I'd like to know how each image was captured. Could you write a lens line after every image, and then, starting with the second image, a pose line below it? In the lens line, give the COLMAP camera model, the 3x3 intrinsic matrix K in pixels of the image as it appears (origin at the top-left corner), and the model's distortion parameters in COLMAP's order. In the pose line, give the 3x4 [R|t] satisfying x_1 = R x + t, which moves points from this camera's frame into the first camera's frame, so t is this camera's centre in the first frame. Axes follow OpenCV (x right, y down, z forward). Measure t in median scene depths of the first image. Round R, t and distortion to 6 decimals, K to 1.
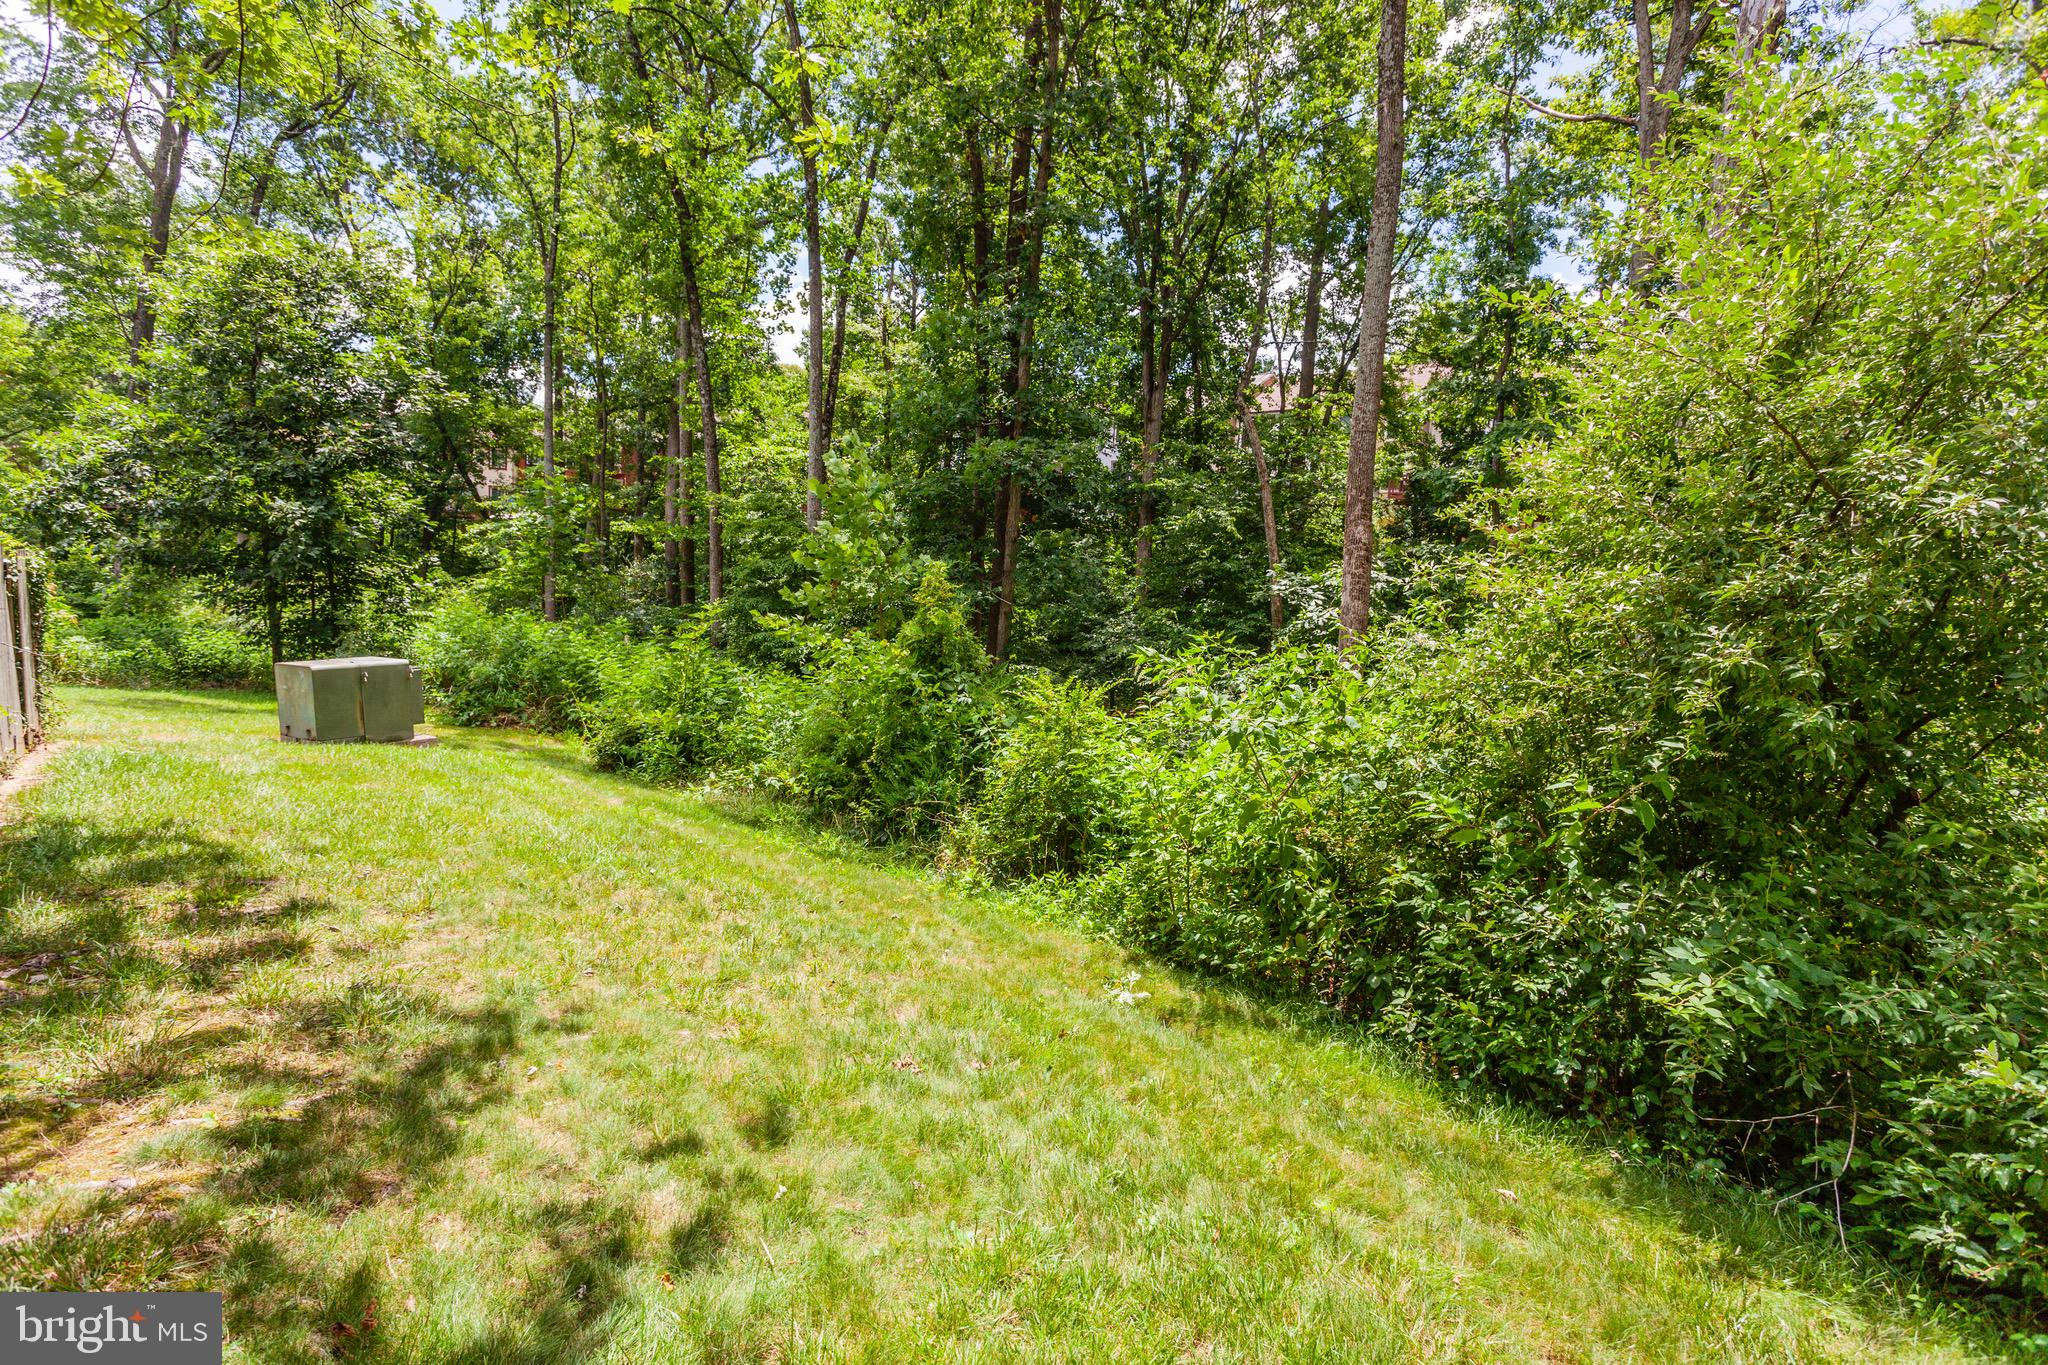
lens RADIAL K [[1015.5, 0, 1024.7], [0, 1015.5, 669.5], [0, 0, 1]] dist [-0.022095, 0.003944]
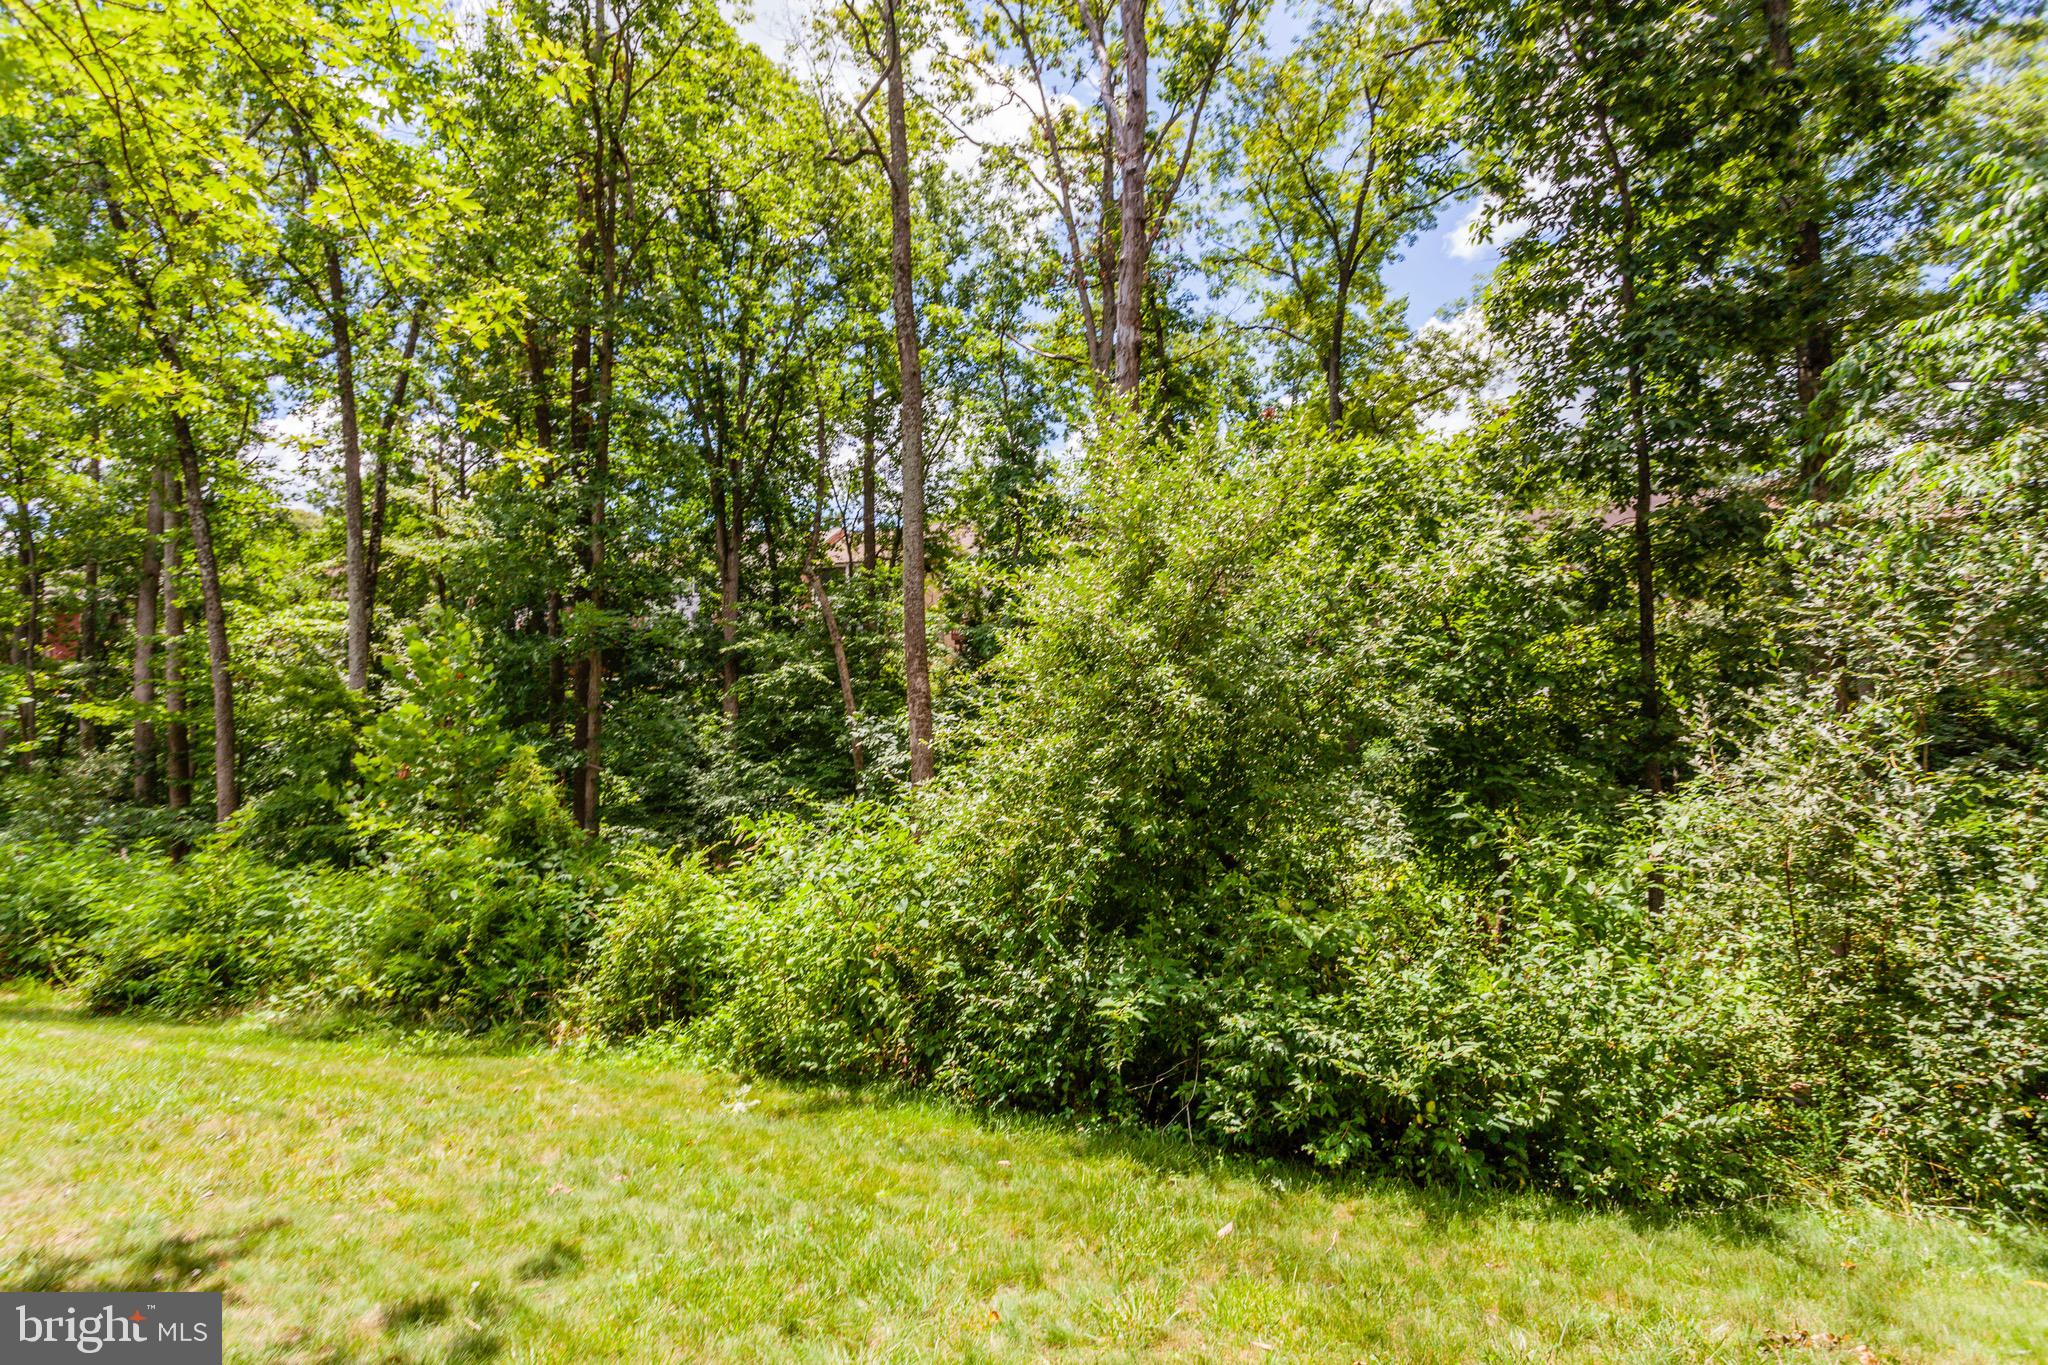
lens RADIAL K [[1015.5, 0, 1027.8], [0, 1015.5, 678.1], [0, 0, 1]] dist [-0.022095, 0.003944]
pose [[0.919300, -0.063158, 0.388457, -0.010844], [0.110930, 0.988602, -0.101788, -0.013488], [-0.377601, 0.136666, 0.915828, -0.160735]]
